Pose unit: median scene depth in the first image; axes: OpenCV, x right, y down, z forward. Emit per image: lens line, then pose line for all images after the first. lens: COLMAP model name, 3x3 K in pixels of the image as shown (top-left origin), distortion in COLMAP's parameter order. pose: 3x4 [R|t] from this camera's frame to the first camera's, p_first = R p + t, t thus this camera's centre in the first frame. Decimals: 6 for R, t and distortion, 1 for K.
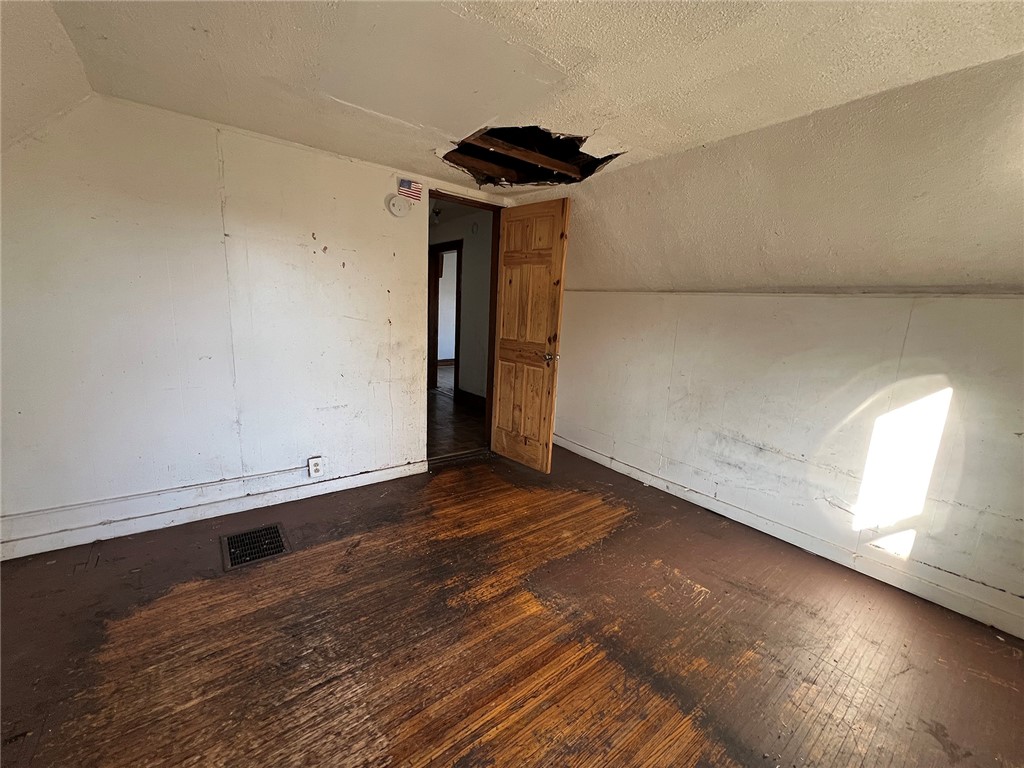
lens RADIAL K [[408.4, 0, 510.8], [0, 408.4, 385.3], [0, 0, 1]] dist [0.002559, -0.000035]
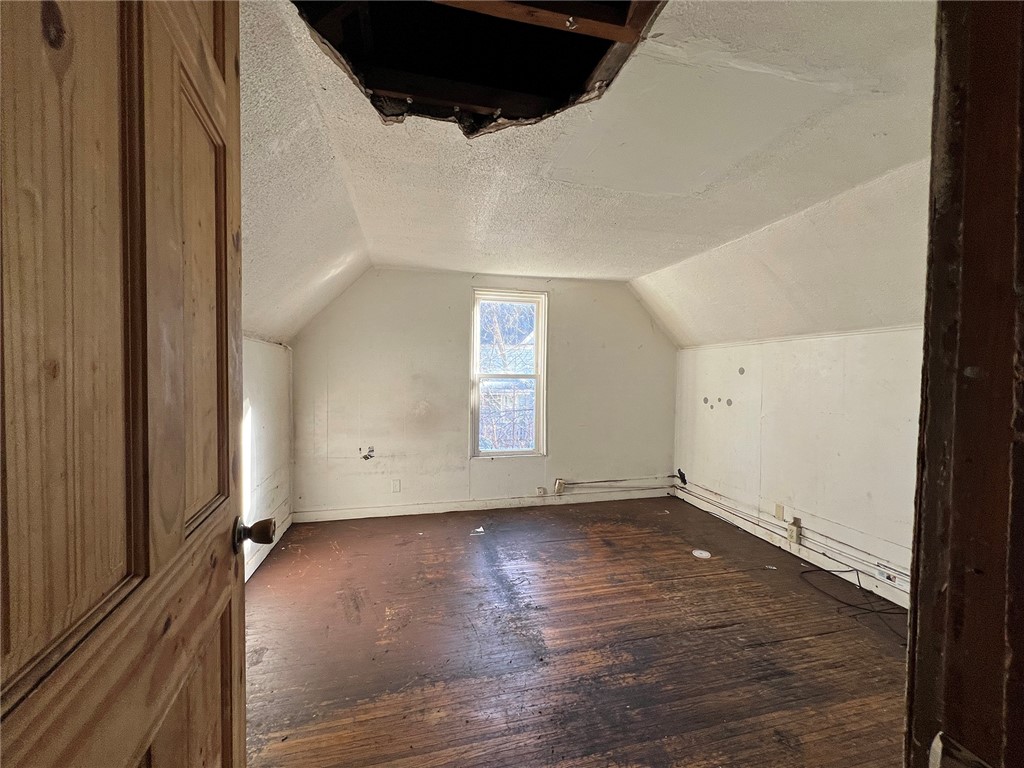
lens RADIAL K [[408.4, 0, 510.6], [0, 408.4, 384.8], [0, 0, 1]] dist [0.002559, -0.000035]
pose [[-0.912824, -0.068825, 0.402512, -0.242238], [0.021701, 0.976126, 0.216120, -0.343904], [-0.407776, 0.206014, -0.889537, 1.880408]]
